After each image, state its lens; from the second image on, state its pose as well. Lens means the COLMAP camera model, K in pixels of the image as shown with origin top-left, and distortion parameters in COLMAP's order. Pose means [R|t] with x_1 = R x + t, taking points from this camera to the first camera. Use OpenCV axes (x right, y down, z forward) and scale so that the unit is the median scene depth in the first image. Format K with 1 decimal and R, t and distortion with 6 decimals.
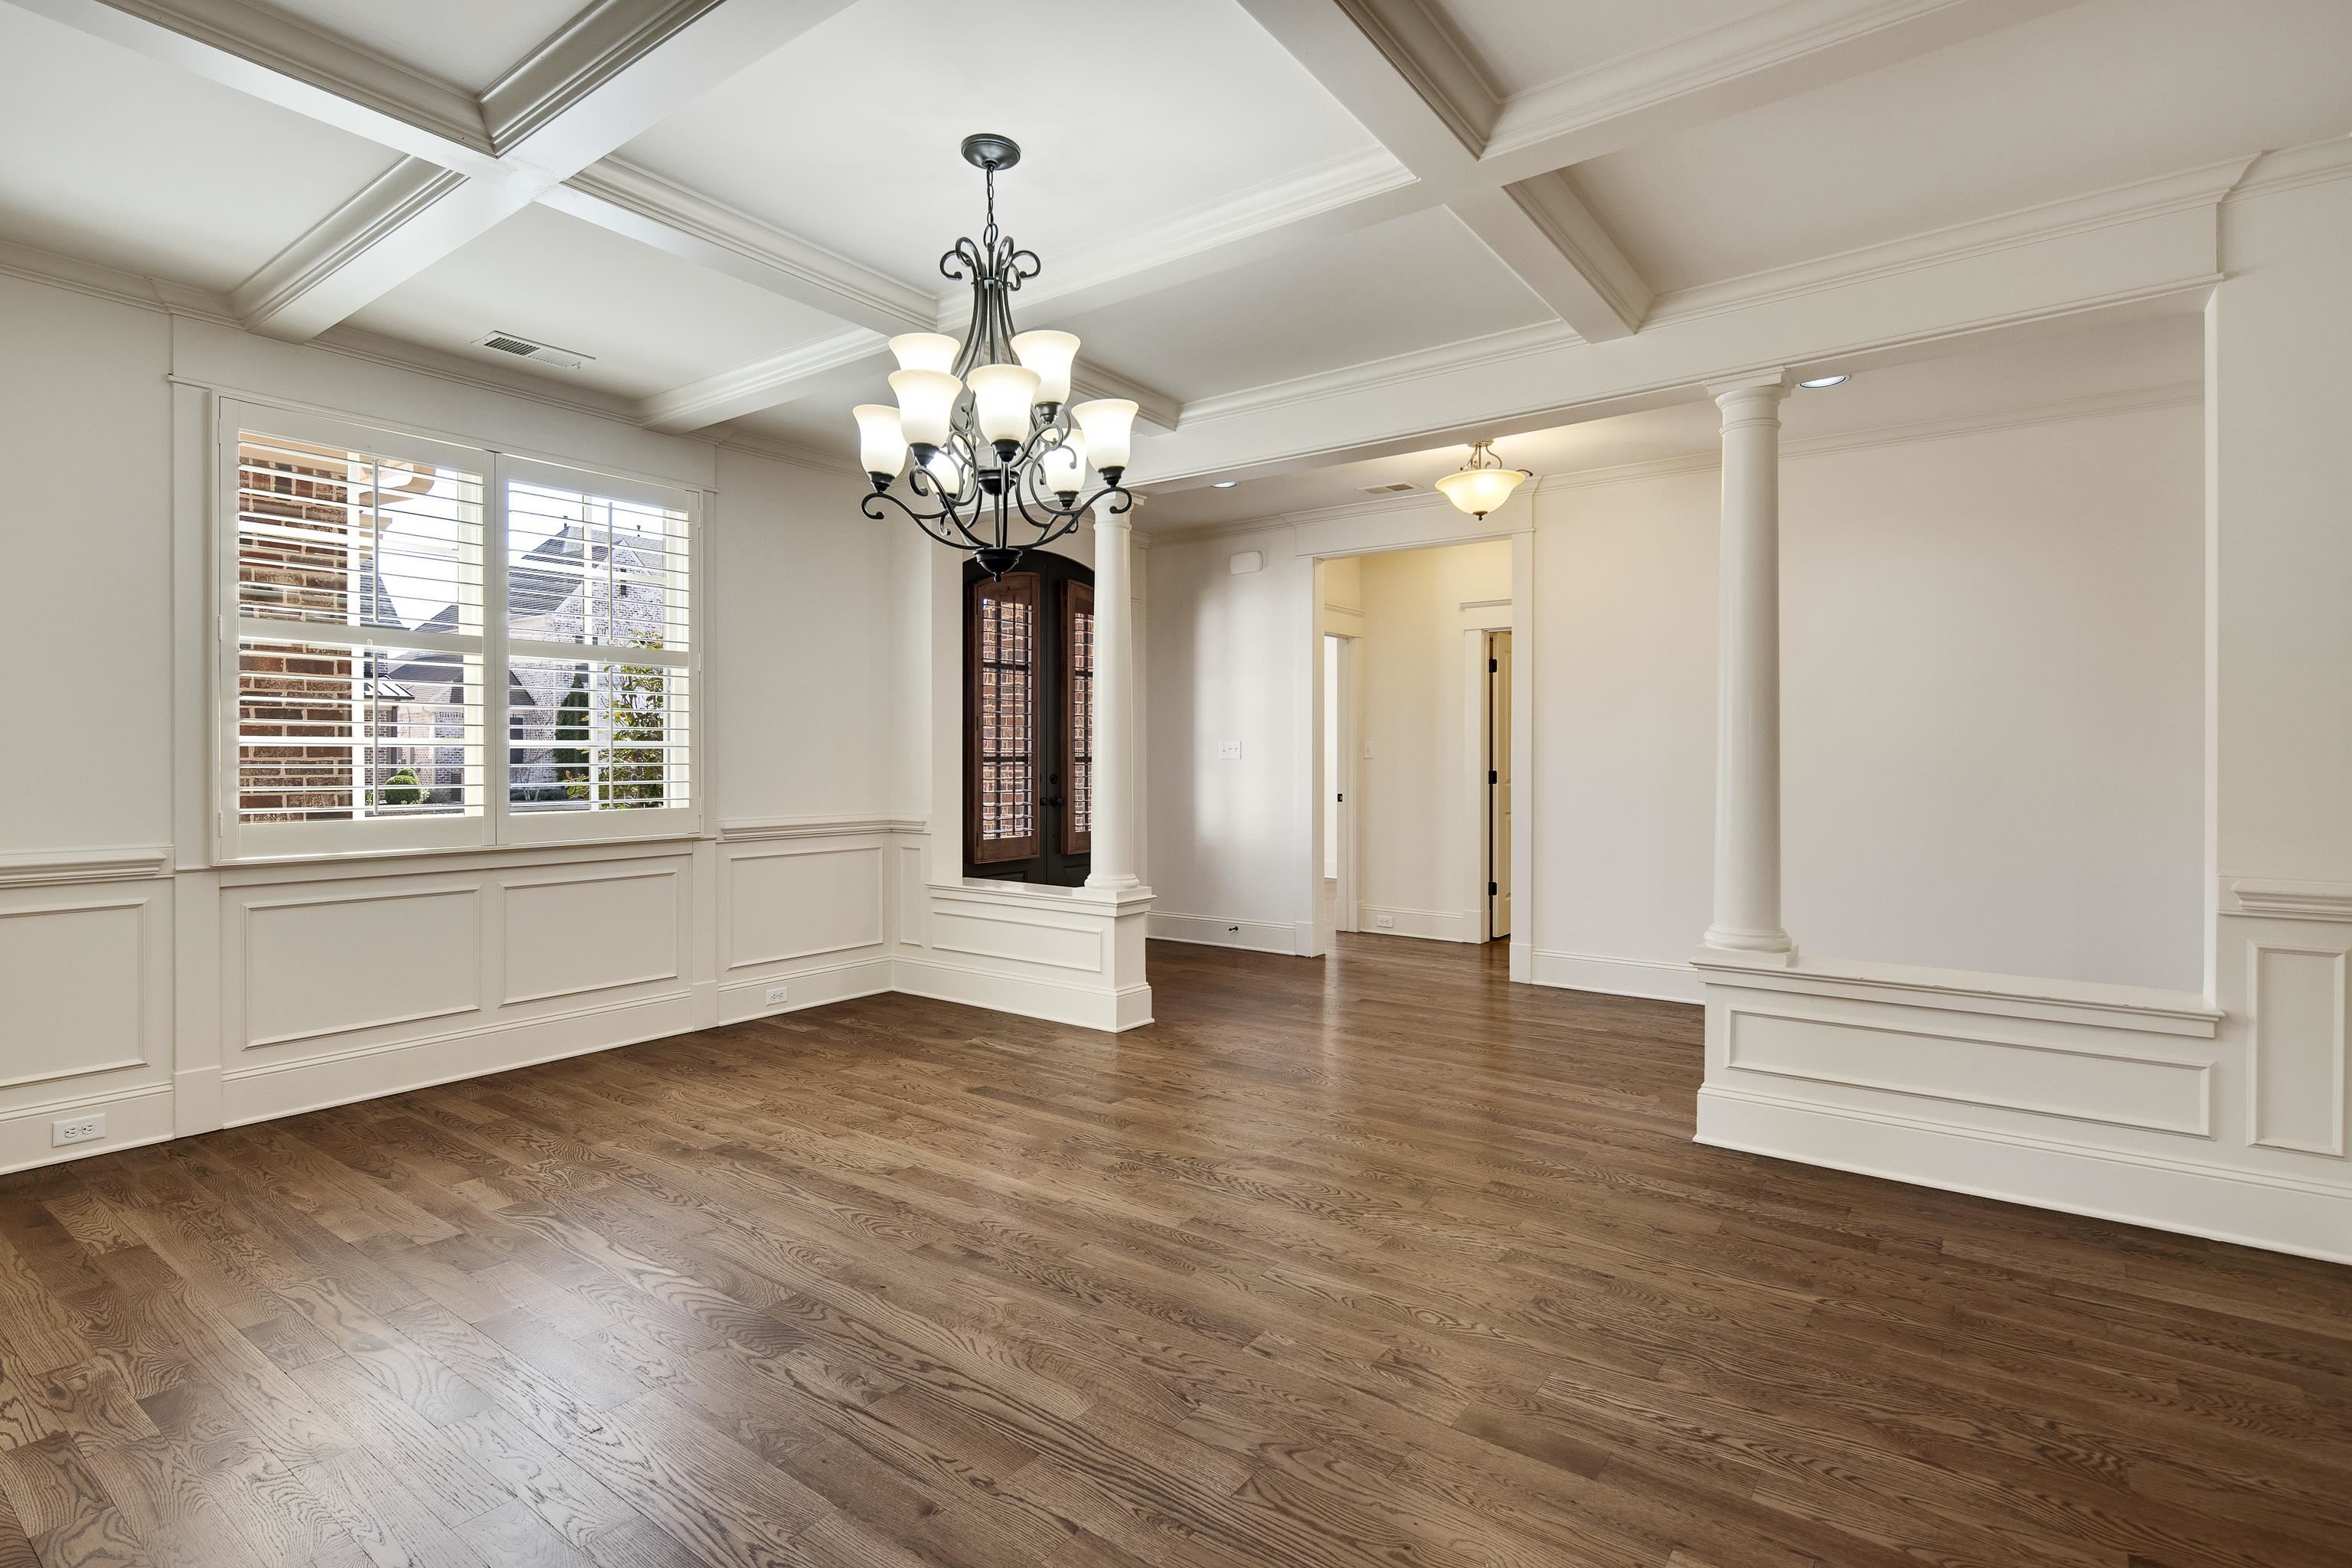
lens RADIAL K [[1142.2, 0, 1172.3], [0, 1142.2, 762.2], [0, 0, 1]] dist [0.003495, -0.002671]
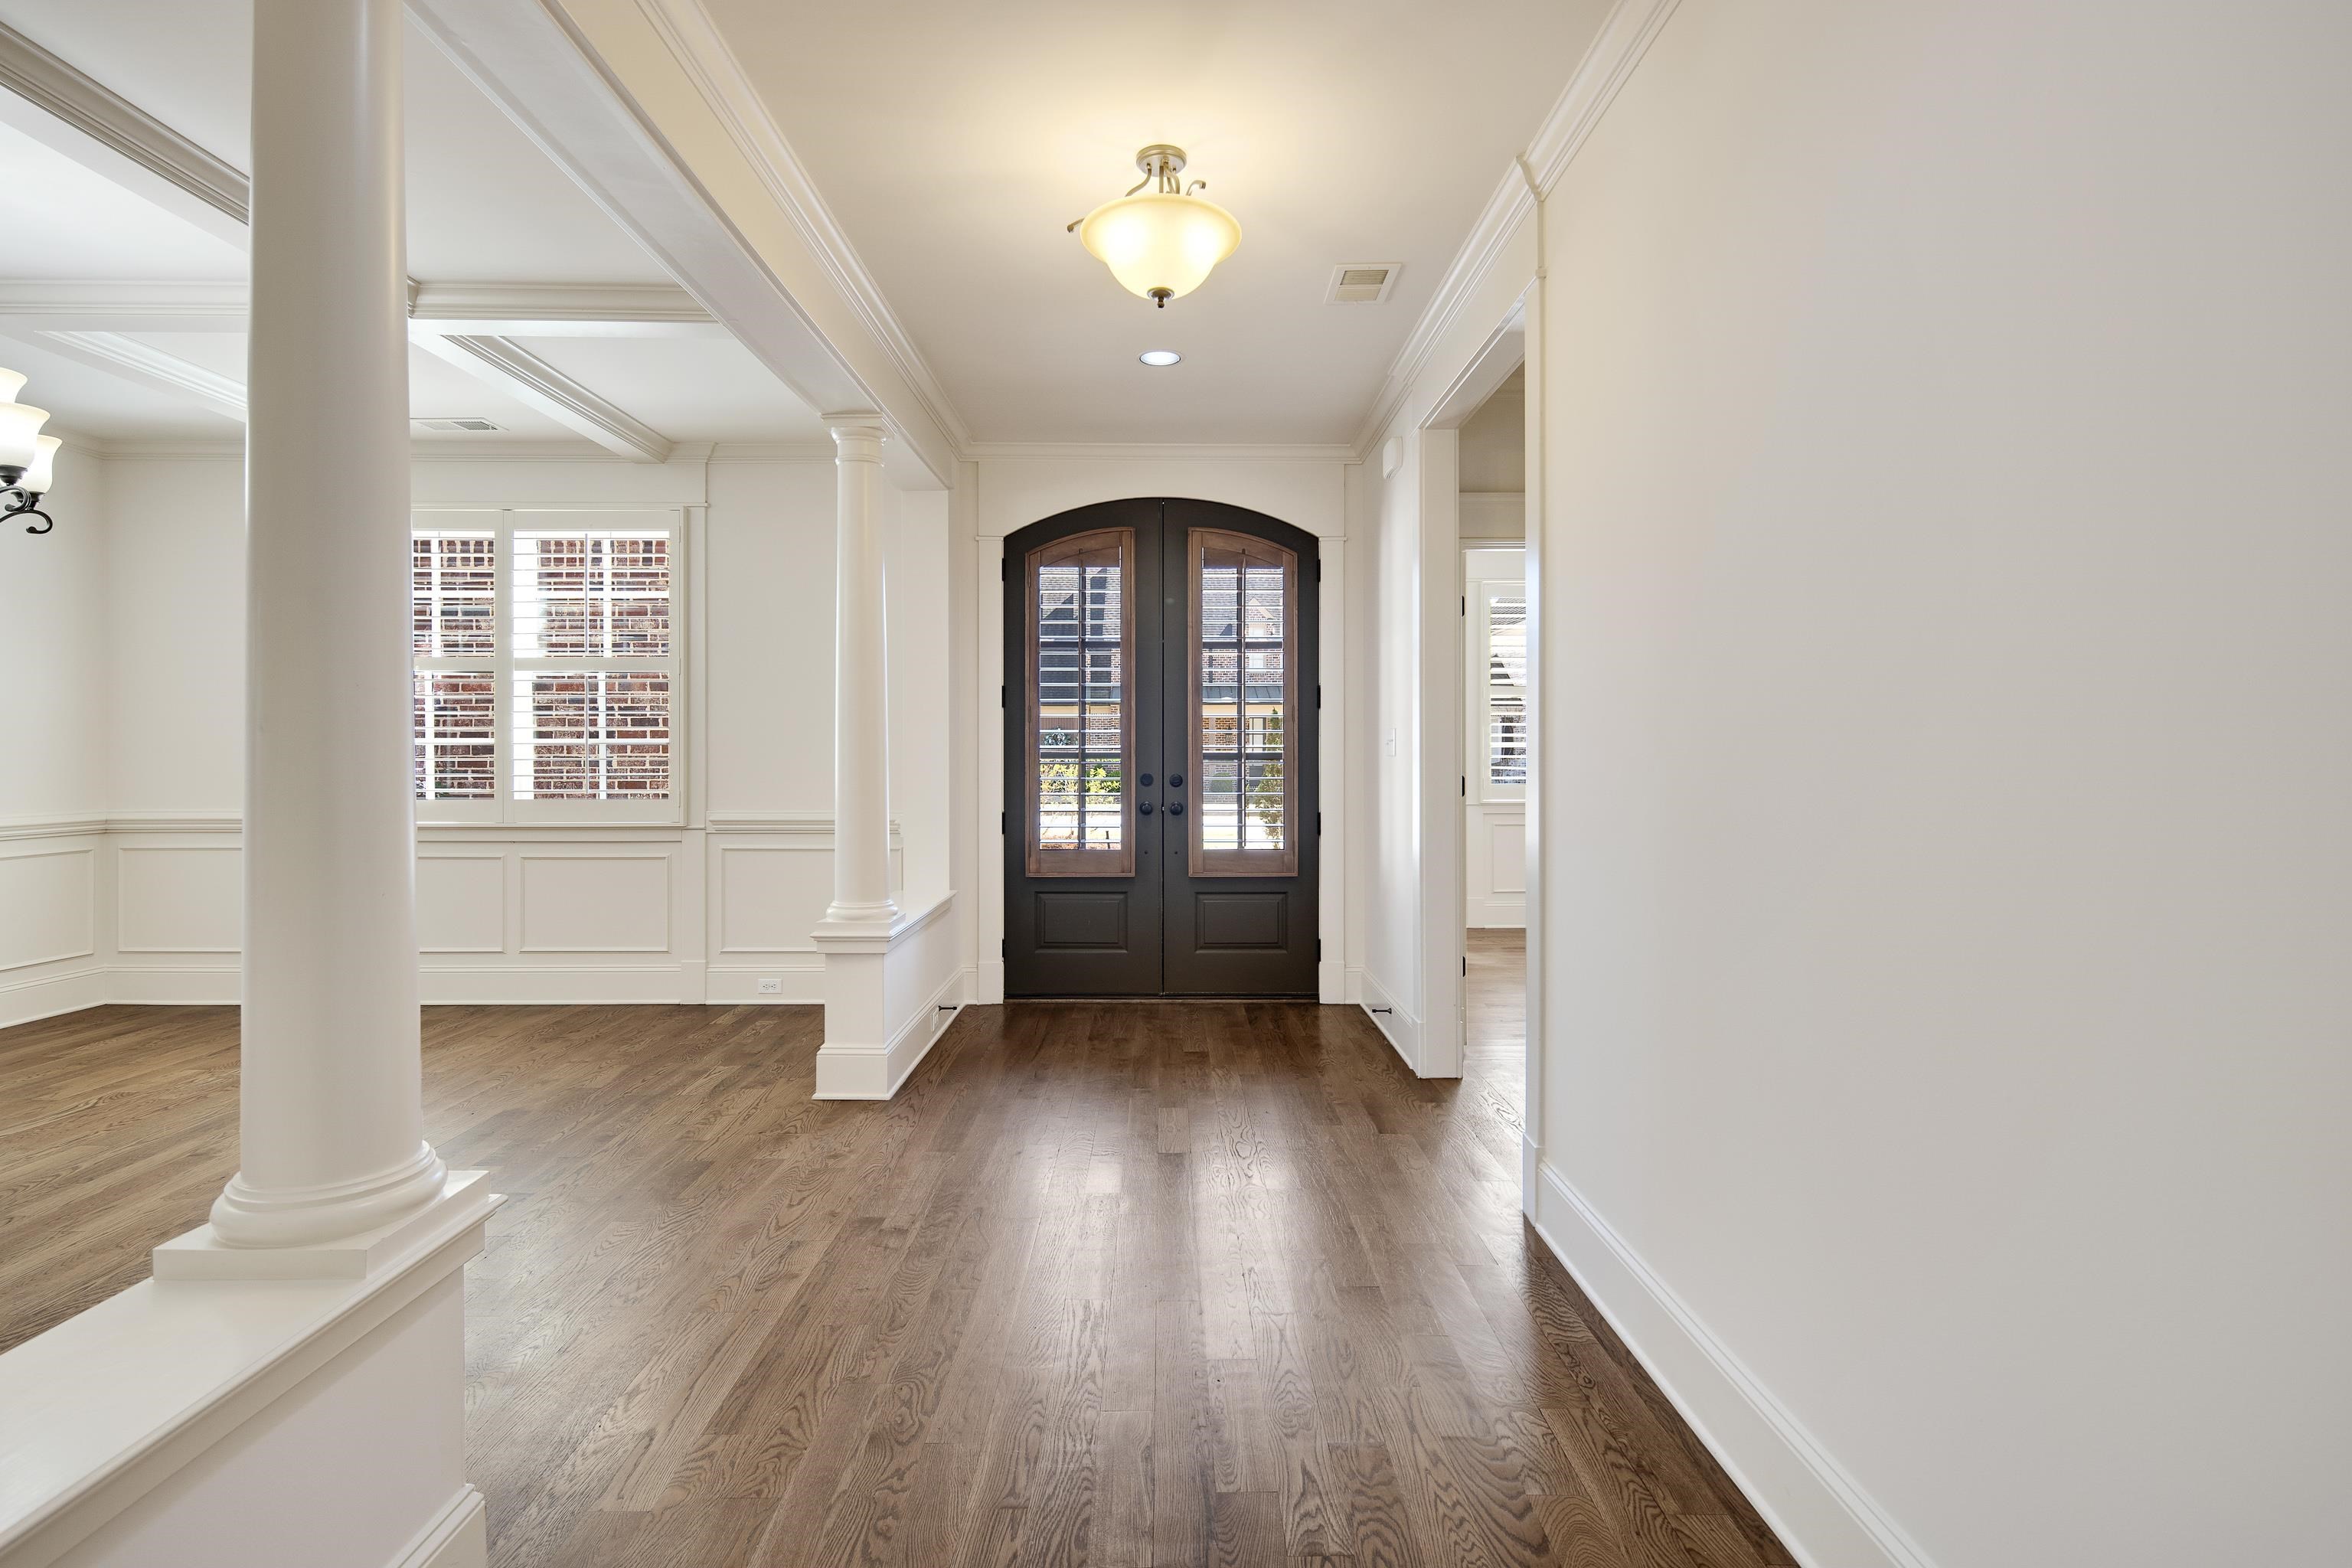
lens RADIAL K [[1142.2, 0, 1165.0], [0, 1142.2, 751.6], [0, 0, 1]] dist [0.003495, -0.002671]
pose [[0.596101, -0.002323, -0.802906, 0.909357], [-0.003241, 0.999981, -0.005299, -0.001916], [0.802903, 0.005761, 0.596082, 0.893668]]
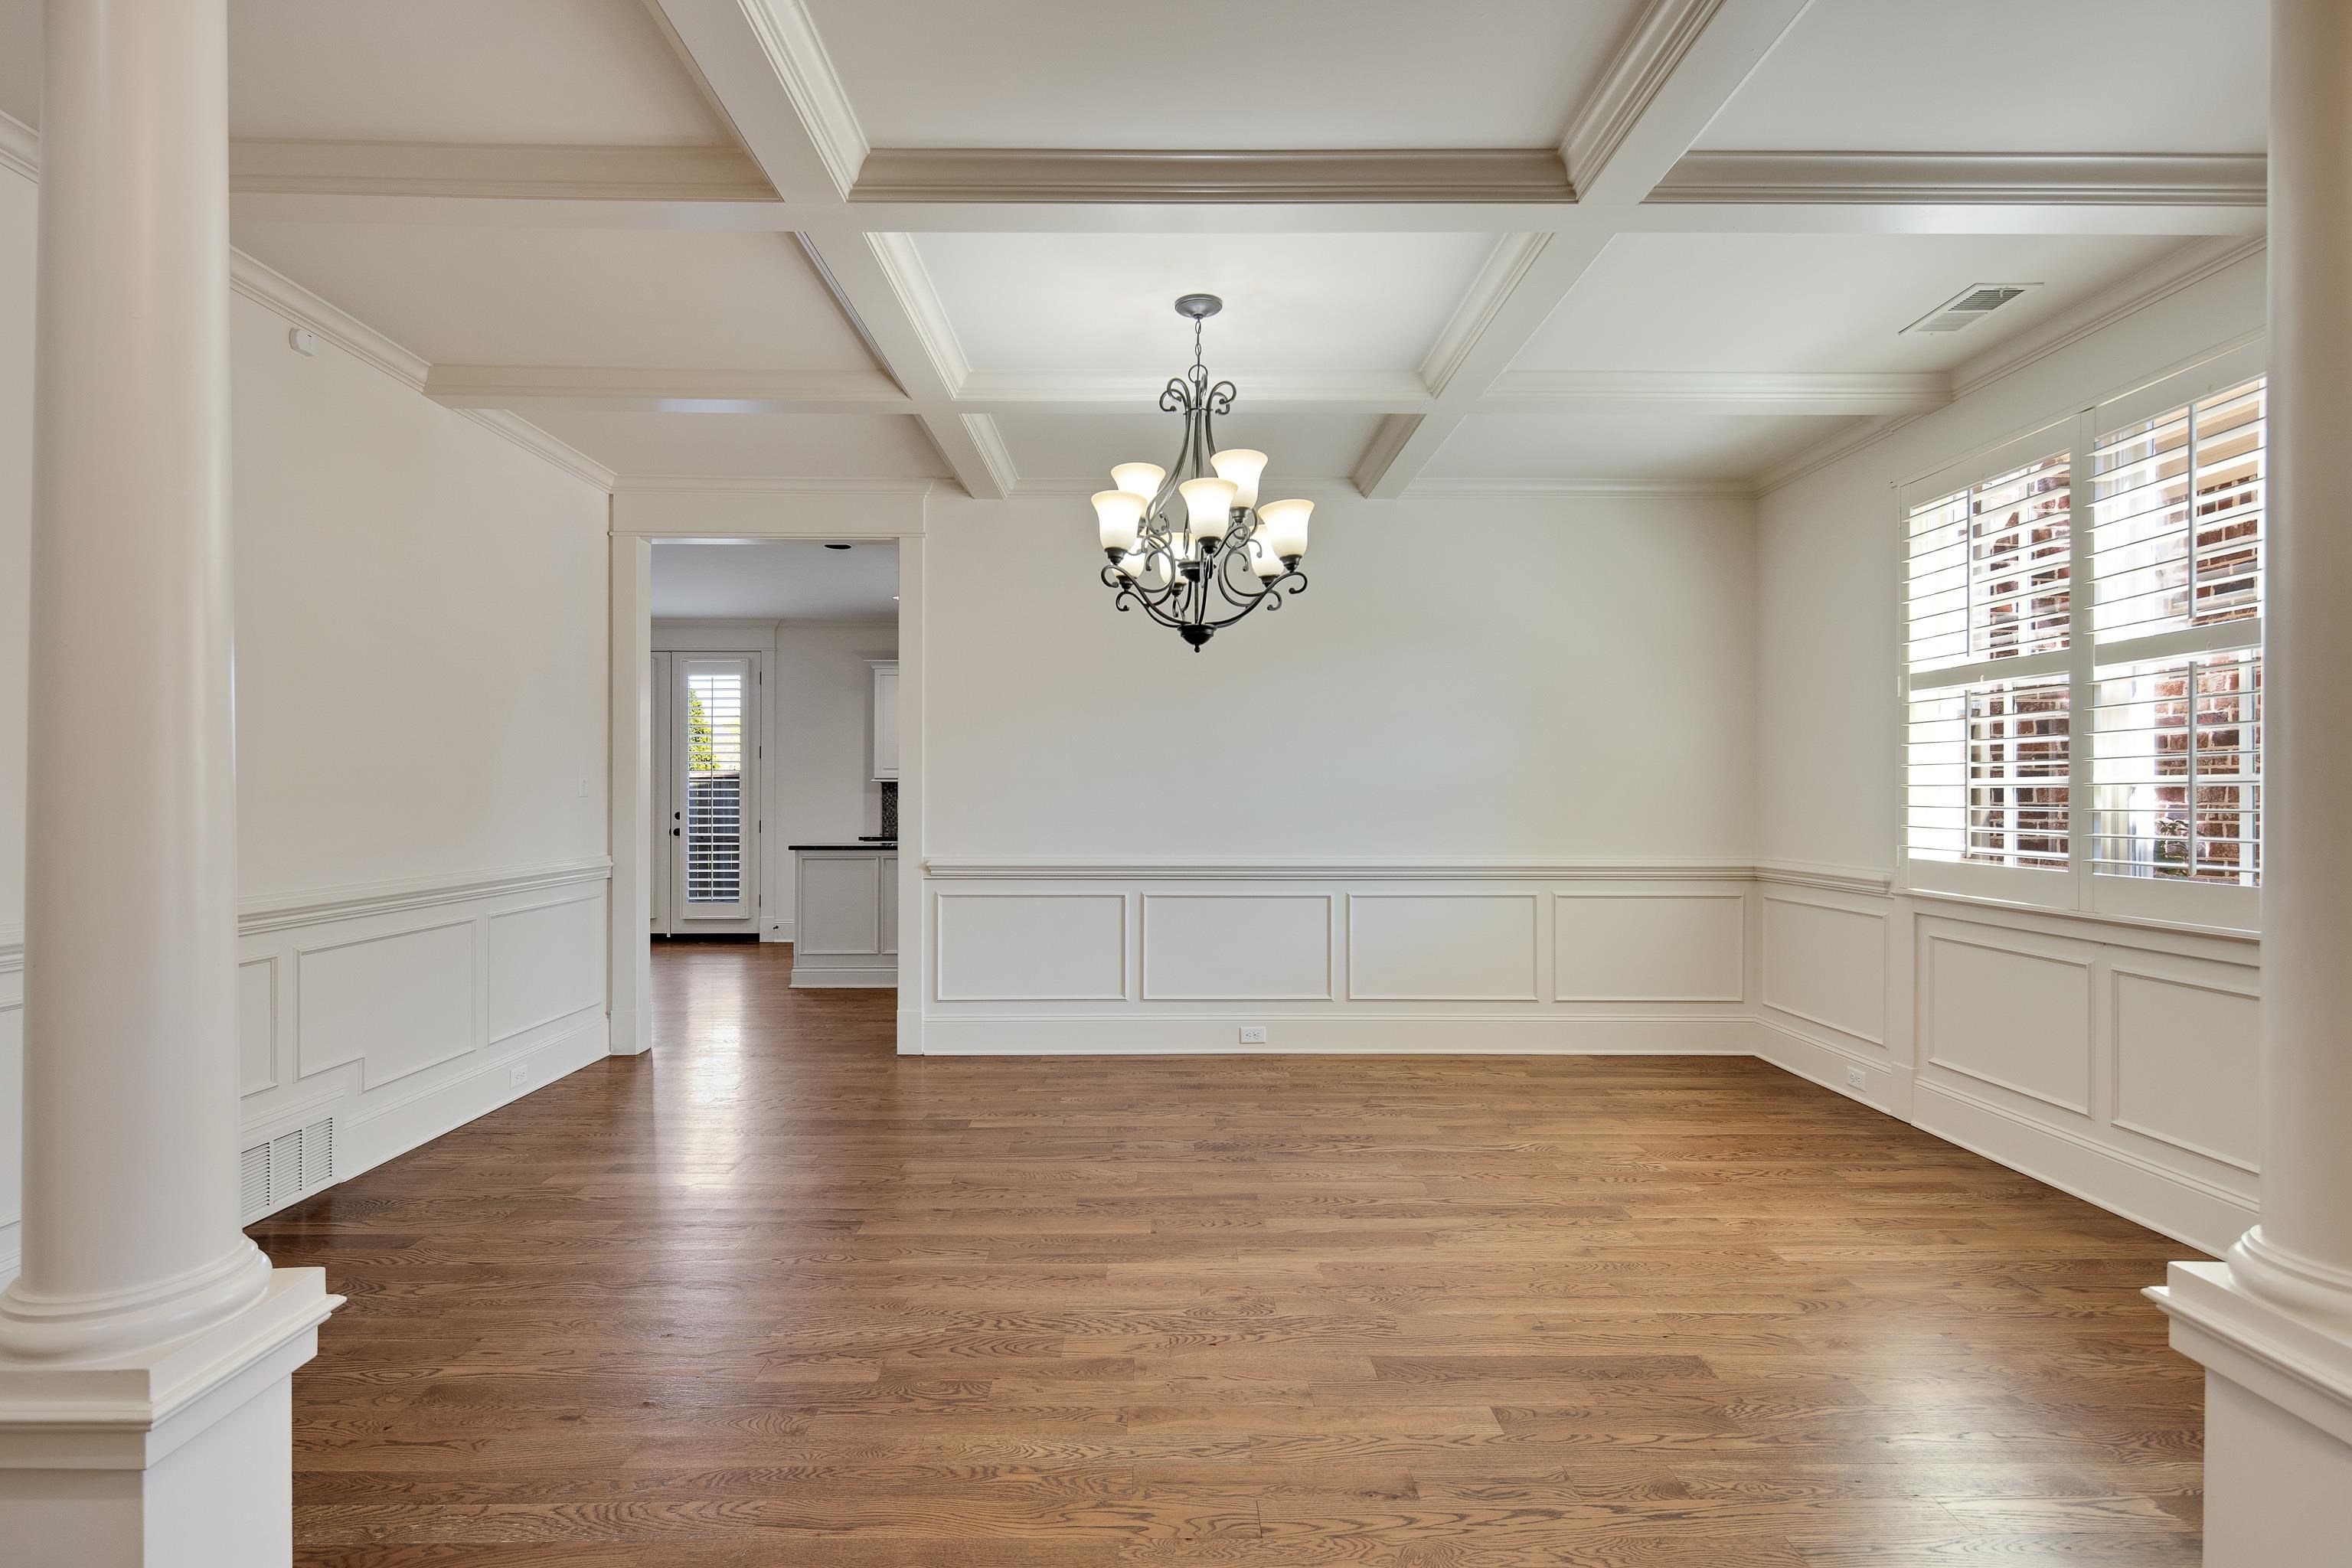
lens RADIAL K [[1142.2, 0, 1164.7], [0, 1142.2, 791.8], [0, 0, 1]] dist [0.003495, -0.002671]
pose [[-0.802308, -0.004172, -0.596896, 0.412309], [-0.005029, 0.999987, -0.000229, -0.006835], [0.596890, 0.002818, -0.802318, 1.341119]]
